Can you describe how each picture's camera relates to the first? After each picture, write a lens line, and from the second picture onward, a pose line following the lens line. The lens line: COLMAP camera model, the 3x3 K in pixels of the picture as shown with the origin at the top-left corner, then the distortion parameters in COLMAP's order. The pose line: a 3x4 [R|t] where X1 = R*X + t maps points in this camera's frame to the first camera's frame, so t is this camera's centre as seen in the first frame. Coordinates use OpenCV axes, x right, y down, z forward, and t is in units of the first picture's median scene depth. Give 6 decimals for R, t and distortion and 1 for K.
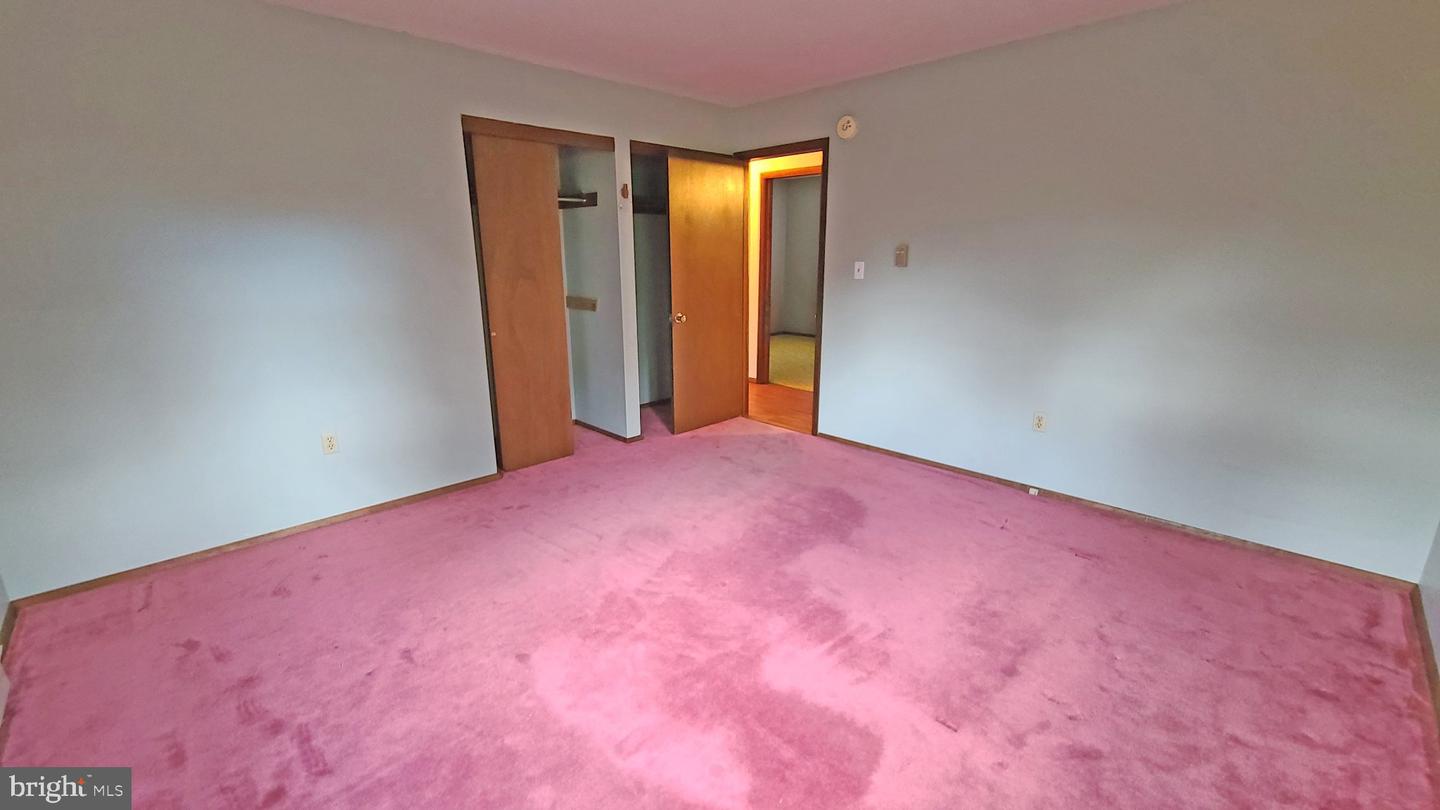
lens RADIAL K [[588.9, 0, 726.1], [0, 588.9, 398.5], [0, 0, 1]] dist [-0.003459, -0.000053]
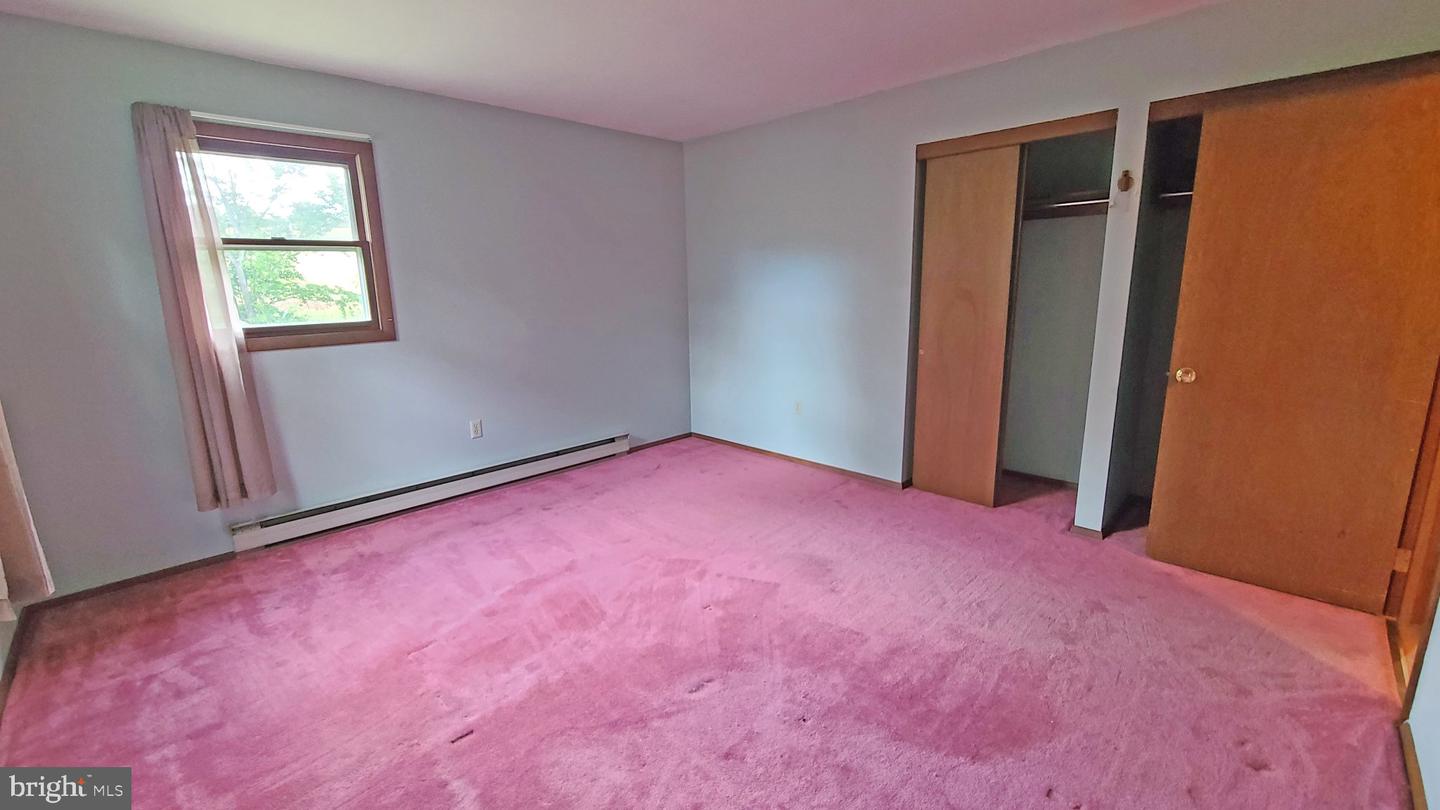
lens RADIAL K [[588.9, 0, 725.5], [0, 588.9, 403.8], [0, 0, 1]] dist [-0.003459, -0.000053]
pose [[0.015375, 0.206432, -0.978340, 0.635926], [-0.226891, 0.953652, 0.197657, -0.152659], [0.973799, 0.218937, 0.061500, 0.641509]]
